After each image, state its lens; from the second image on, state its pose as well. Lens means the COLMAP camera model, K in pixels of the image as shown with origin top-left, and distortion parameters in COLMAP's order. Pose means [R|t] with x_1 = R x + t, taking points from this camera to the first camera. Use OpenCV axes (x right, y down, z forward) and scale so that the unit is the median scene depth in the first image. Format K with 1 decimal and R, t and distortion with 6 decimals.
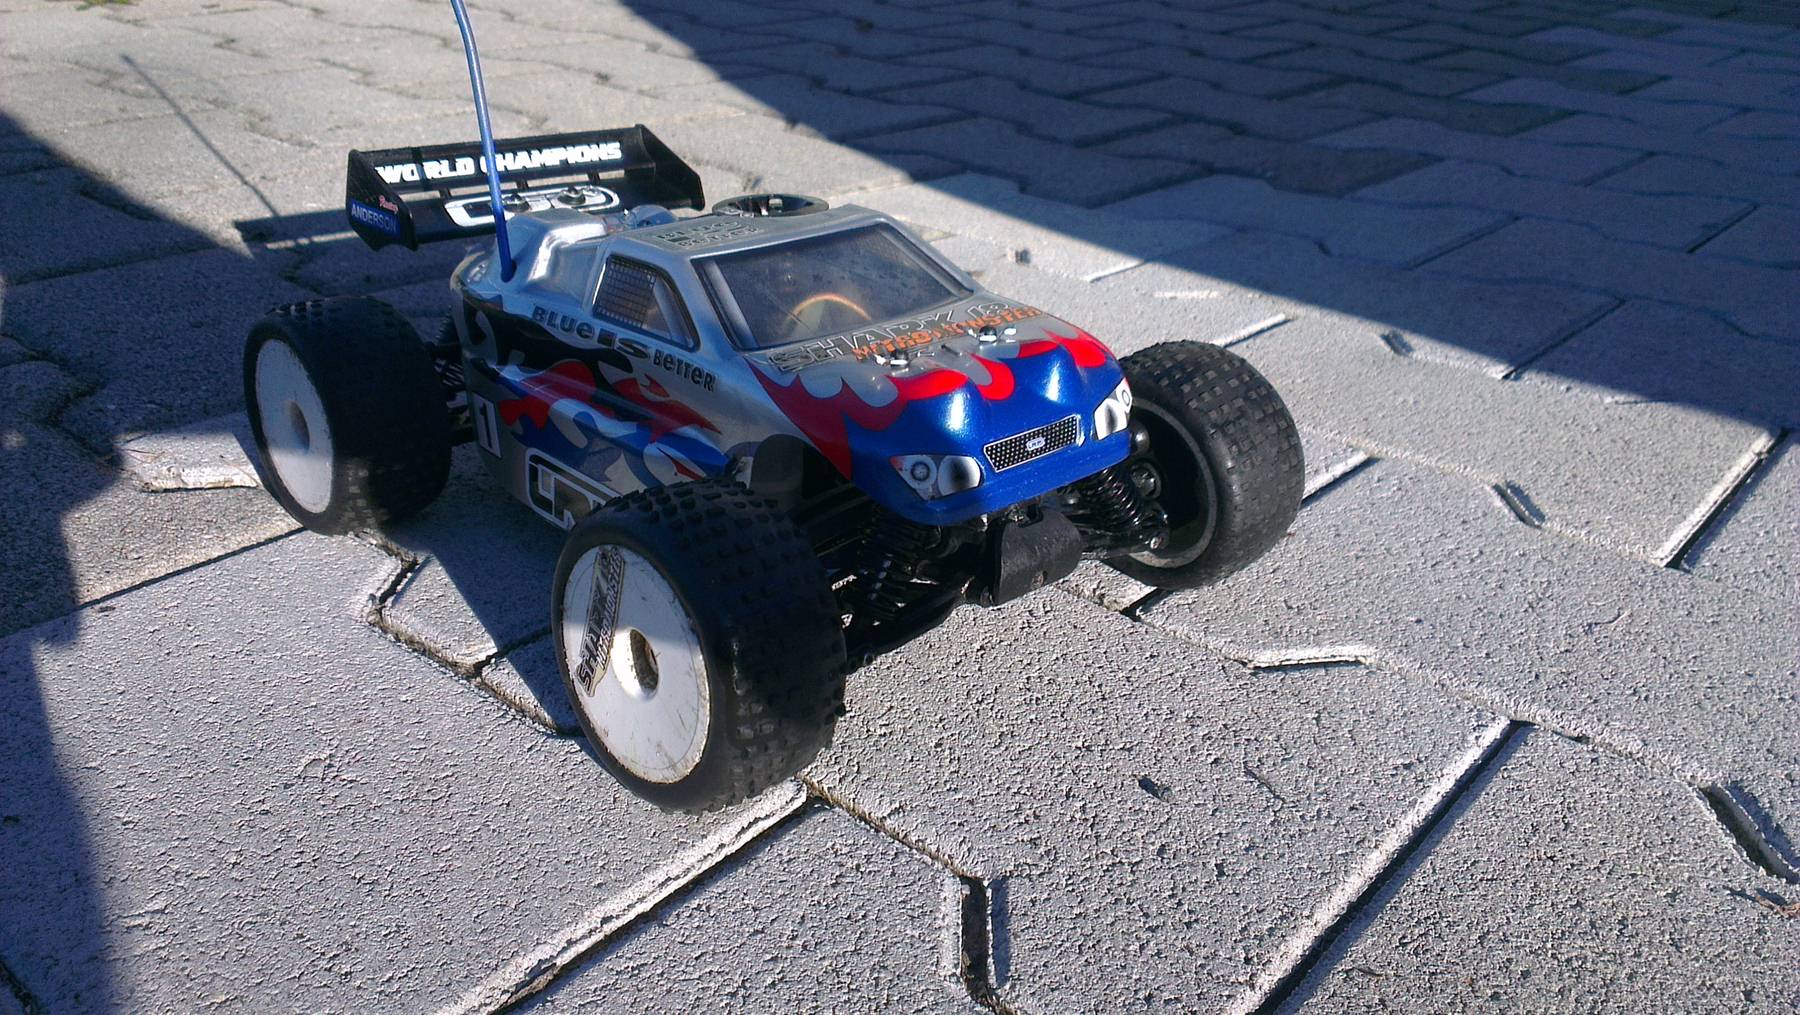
lens RADIAL K [[1389.0, 0, 900.0], [0, 1389.0, 507.5], [0, 0, 1]] dist [0.170166, -0.236540]
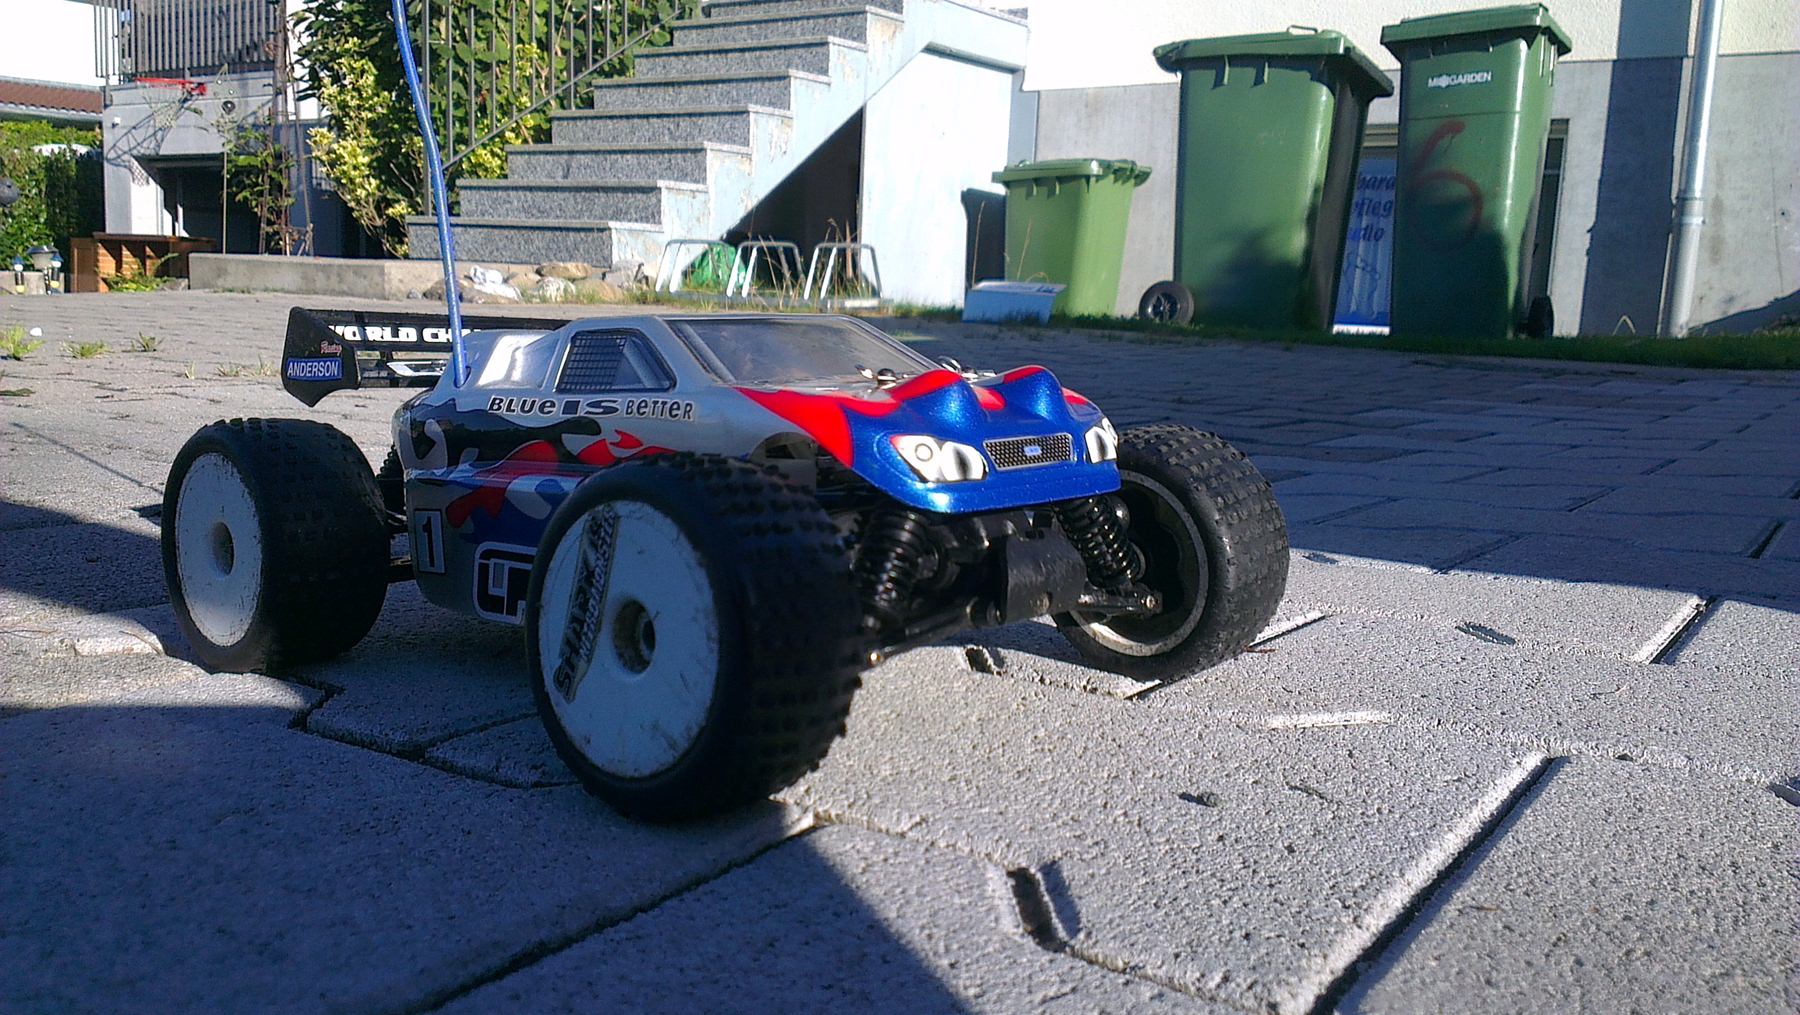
lens RADIAL K [[1389.0, 0, 900.0], [0, 1389.0, 507.5], [0, 0, 1]] dist [0.170166, -0.236540]
pose [[0.995783, -0.034857, 0.084865, -0.072481], [0.057331, 0.958581, -0.278991, 0.238981], [-0.071625, 0.282680, 0.956536, 0.086242]]
